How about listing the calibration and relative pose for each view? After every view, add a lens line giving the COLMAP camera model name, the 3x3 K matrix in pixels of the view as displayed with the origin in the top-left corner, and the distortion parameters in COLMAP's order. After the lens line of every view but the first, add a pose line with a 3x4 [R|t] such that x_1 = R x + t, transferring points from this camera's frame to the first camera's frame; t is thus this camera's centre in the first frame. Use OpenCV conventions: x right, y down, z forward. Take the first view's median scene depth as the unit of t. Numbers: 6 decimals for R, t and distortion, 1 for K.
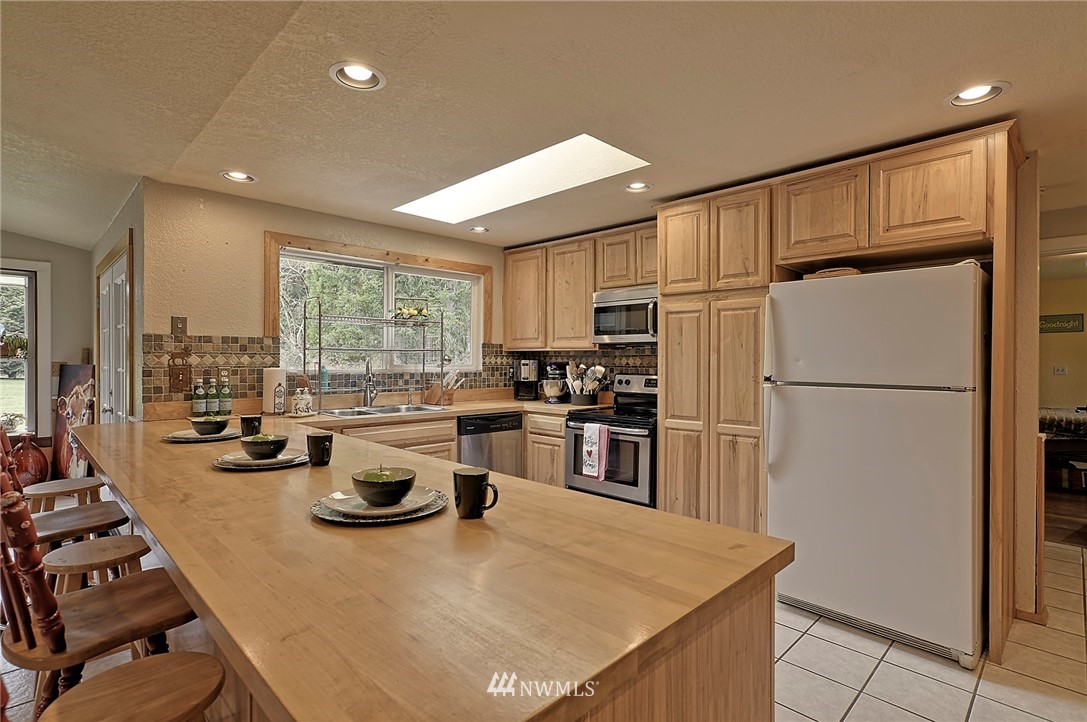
lens RADIAL K [[530.2, 0, 542.5], [0, 530.2, 358.2], [0, 0, 1]] dist [-0.022042, 0.015482]
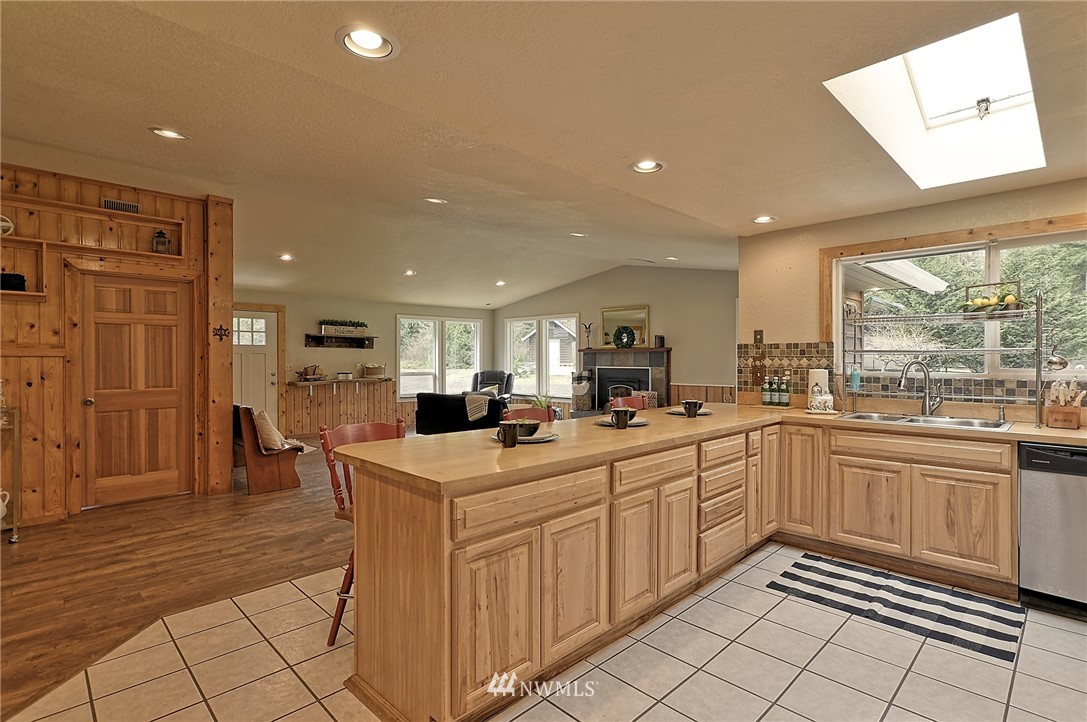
lens RADIAL K [[530.2, 0, 543.5], [0, 530.2, 363.4], [0, 0, 1]] dist [-0.022042, 0.015482]
pose [[0.003825, 0.003466, -0.999987, 0.697408], [-0.000923, 0.999994, 0.003463, 0.002669], [0.999992, 0.000910, 0.003829, 0.453098]]
